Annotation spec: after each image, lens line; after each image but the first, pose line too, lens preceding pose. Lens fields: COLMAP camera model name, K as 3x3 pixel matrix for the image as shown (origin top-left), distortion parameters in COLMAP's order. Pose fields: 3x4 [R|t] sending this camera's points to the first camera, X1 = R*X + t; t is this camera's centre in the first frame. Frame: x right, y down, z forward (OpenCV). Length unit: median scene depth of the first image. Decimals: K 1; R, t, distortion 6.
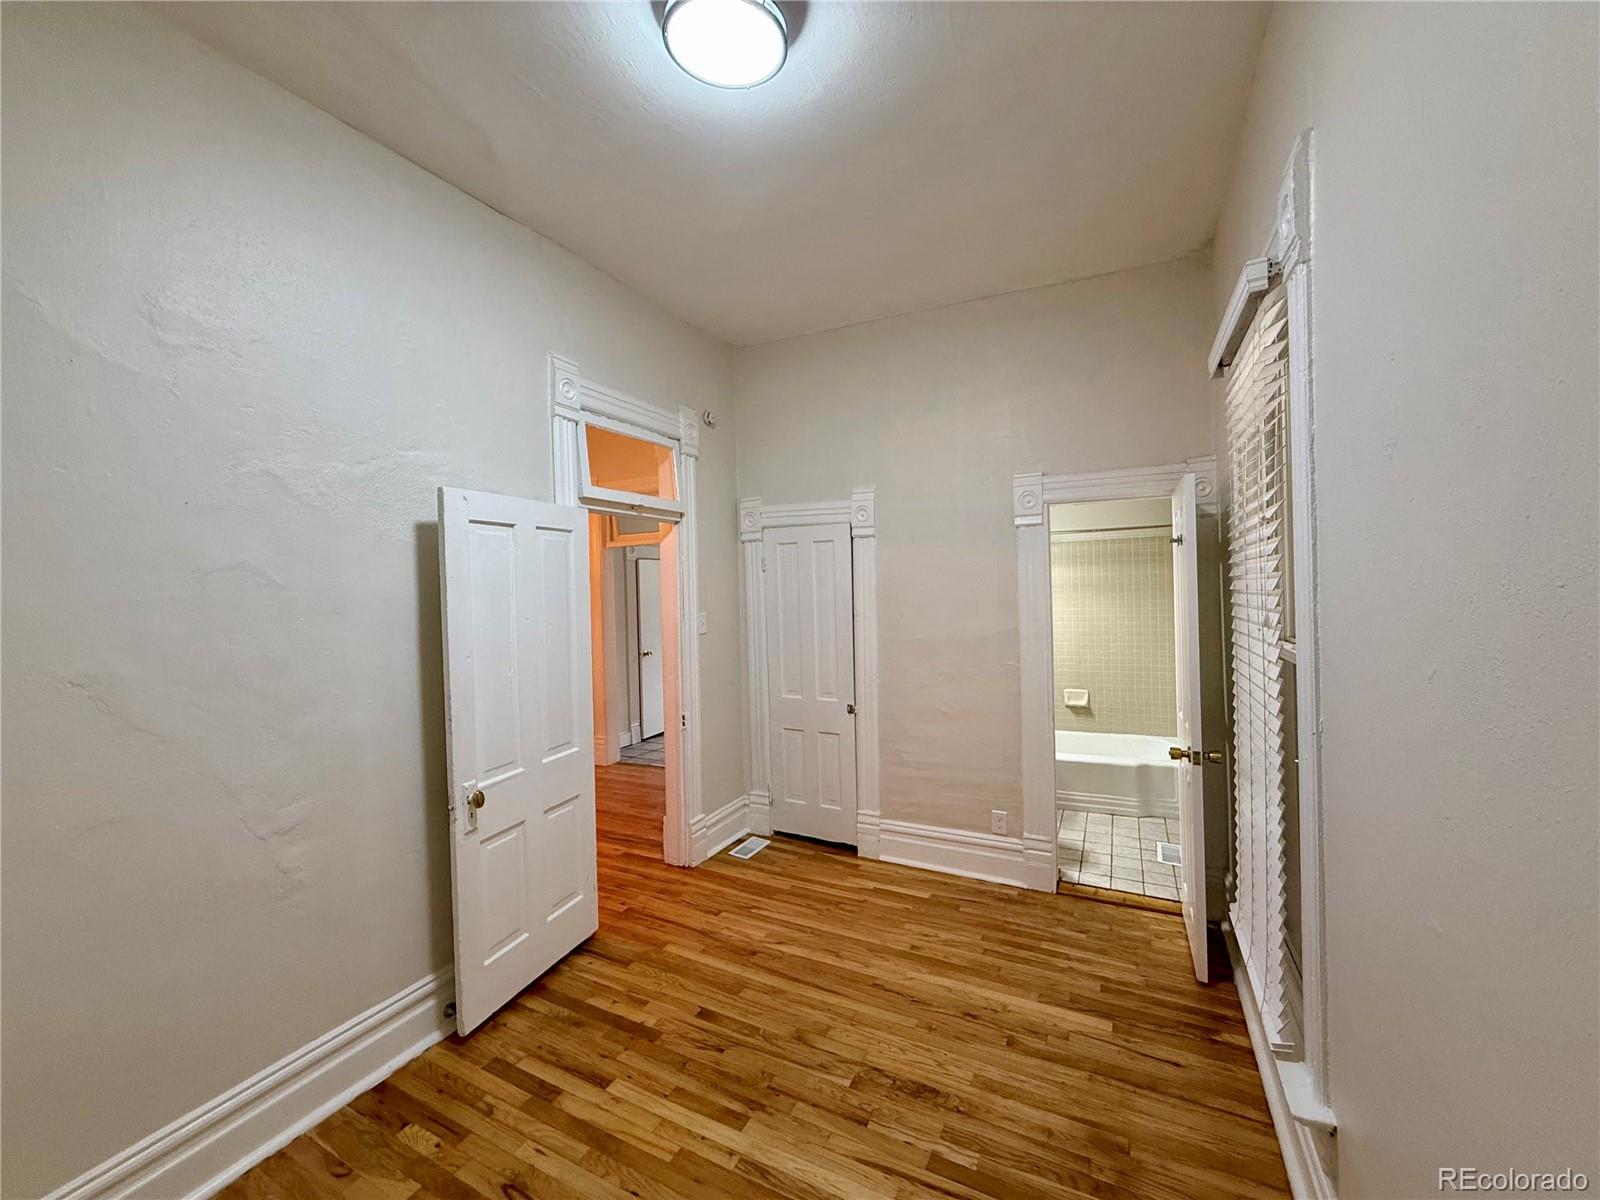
lens RADIAL K [[638.7, 0, 797.3], [0, 638.7, 592.7], [0, 0, 1]] dist [-0.000928, 0.000261]
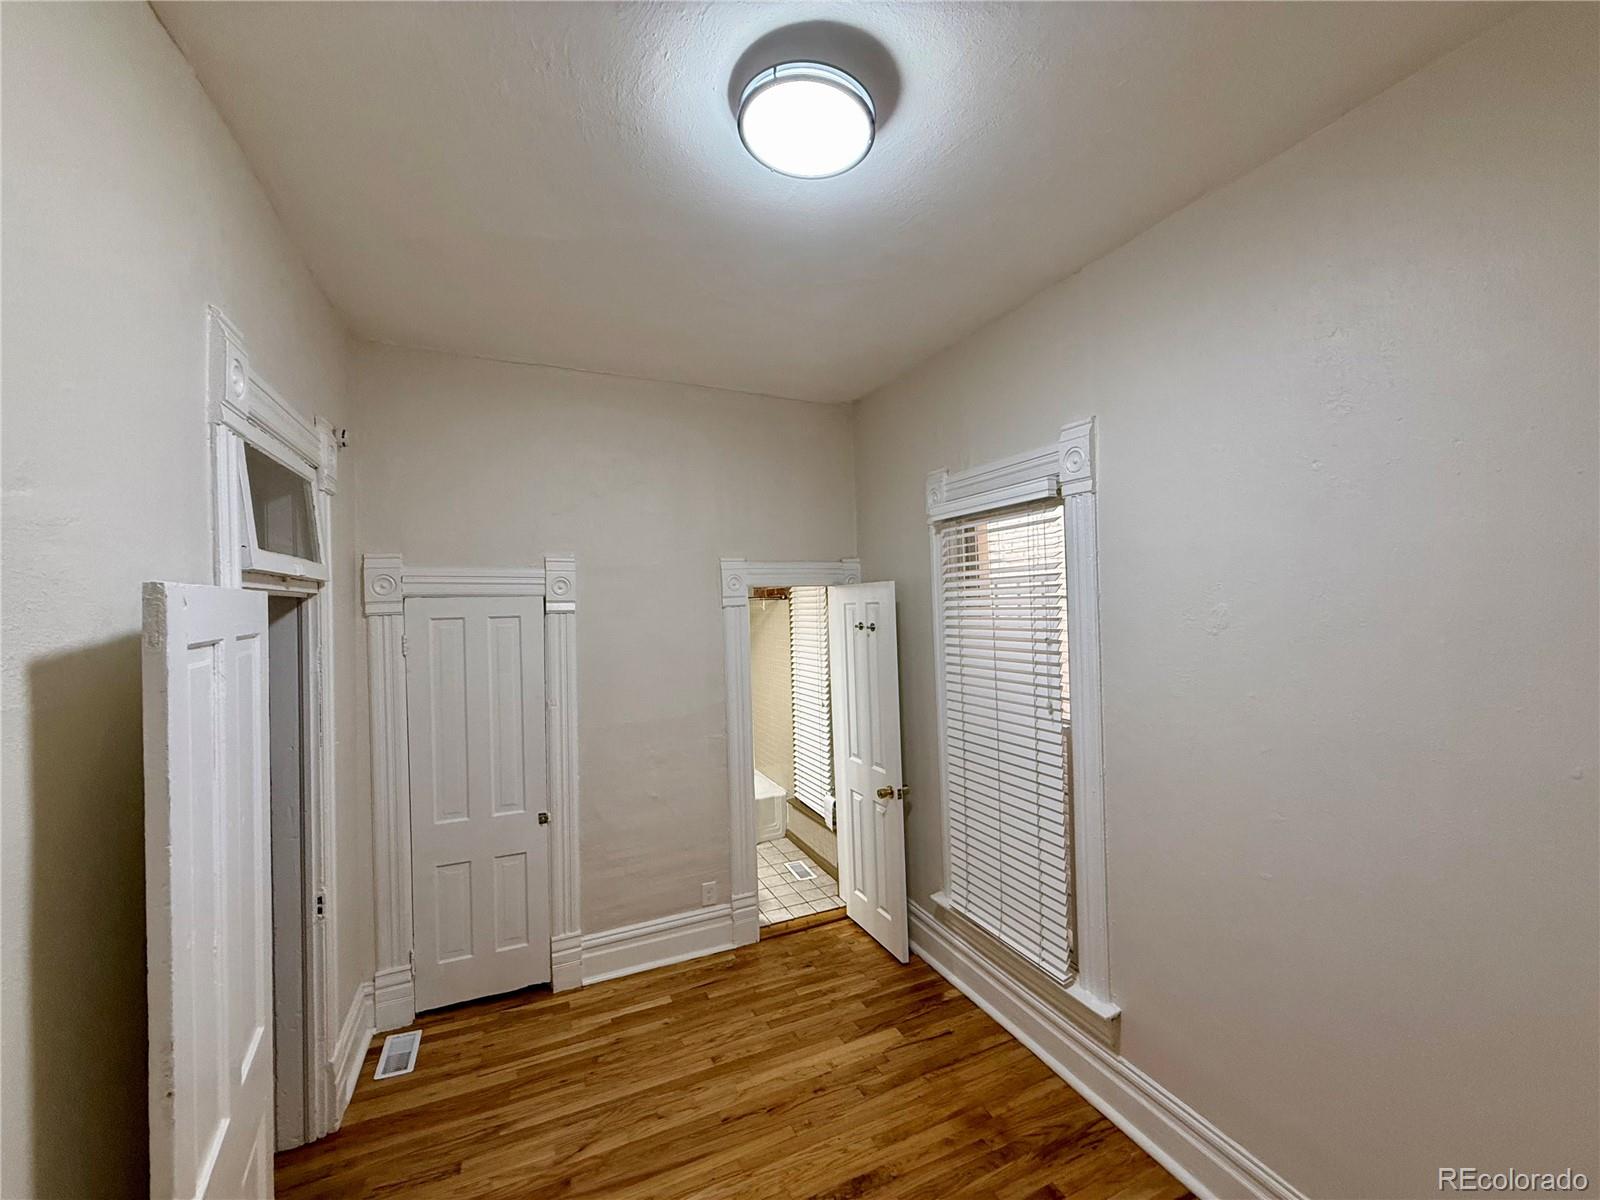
lens RADIAL K [[638.7, 0, 797.3], [0, 638.7, 592.7], [0, 0, 1]] dist [-0.000928, 0.000261]
pose [[0.627099, 0.015549, 0.778784, -0.459508], [0.016767, 0.999300, -0.033453, -0.099949], [-0.778759, 0.034036, 0.626399, 0.262169]]
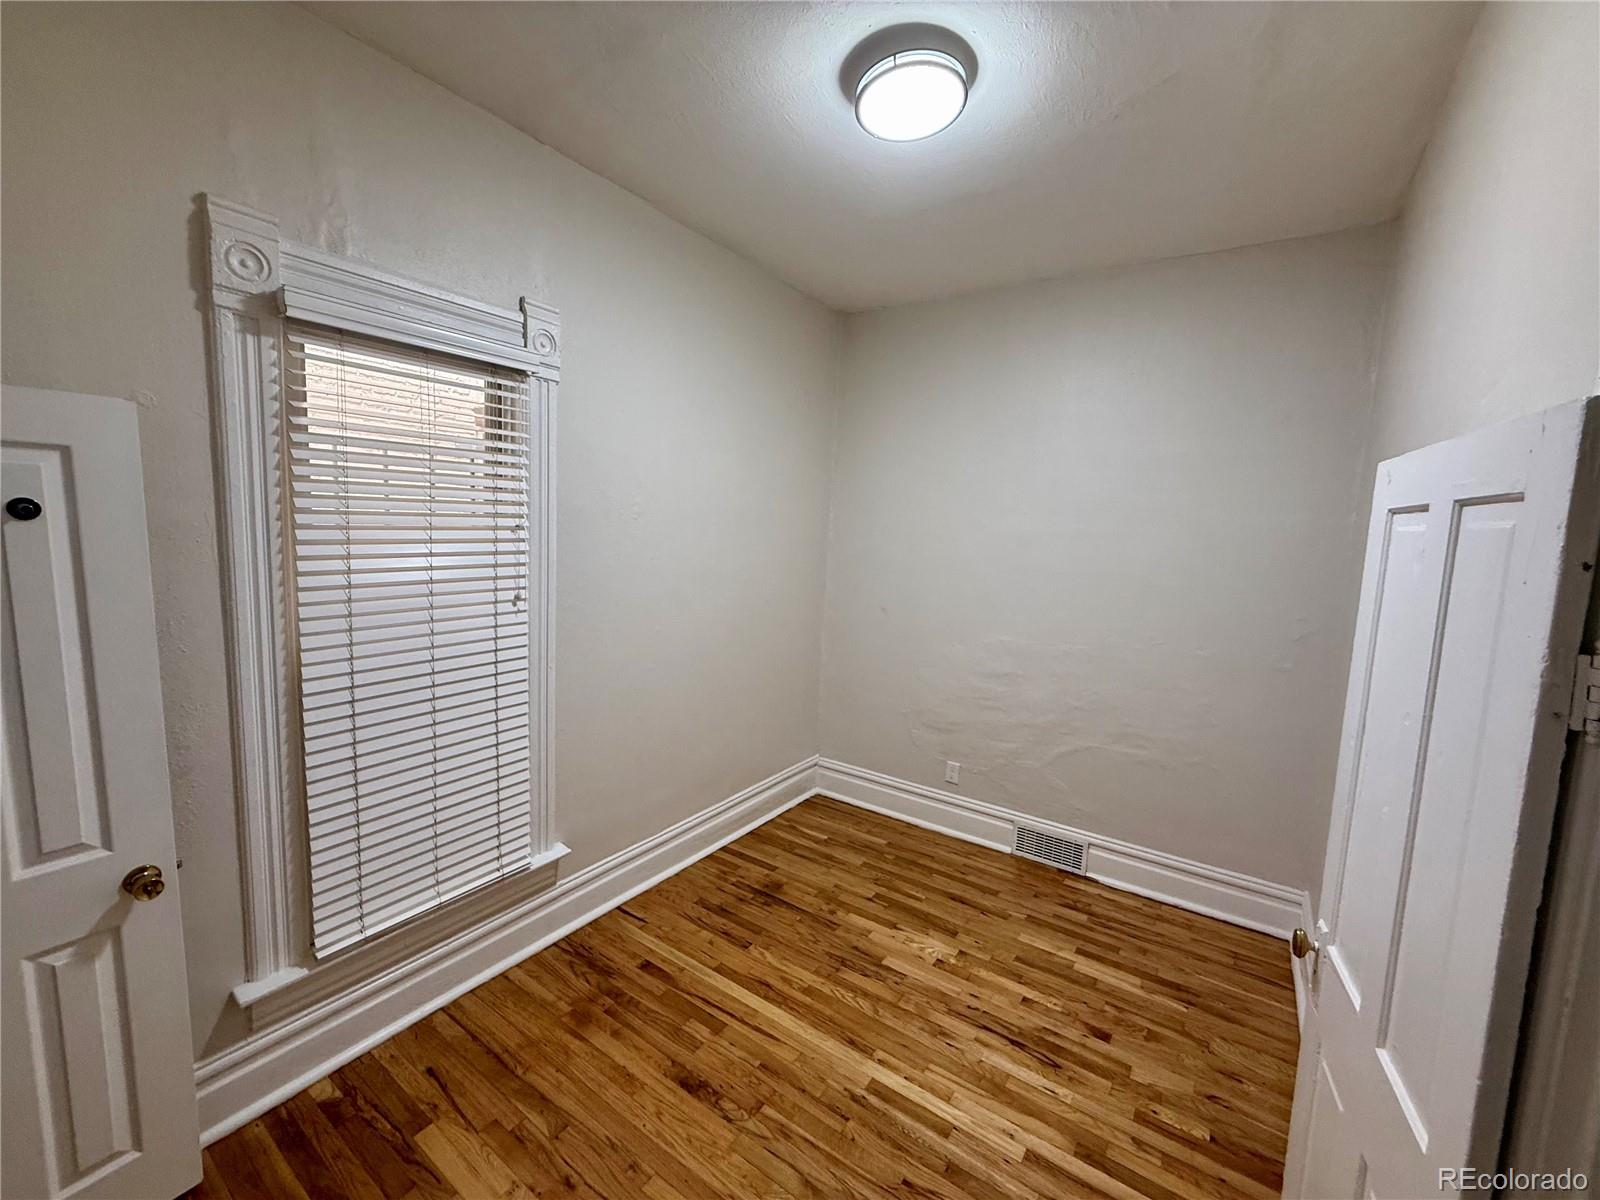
lens RADIAL K [[638.7, 0, 797.3], [0, 638.7, 592.7], [0, 0, 1]] dist [-0.000928, 0.000261]
pose [[-0.991357, -0.026865, 0.128409, -0.048621], [-0.011836, 0.993132, 0.116402, -0.075769], [-0.130655, 0.113876, -0.984866, 1.253172]]
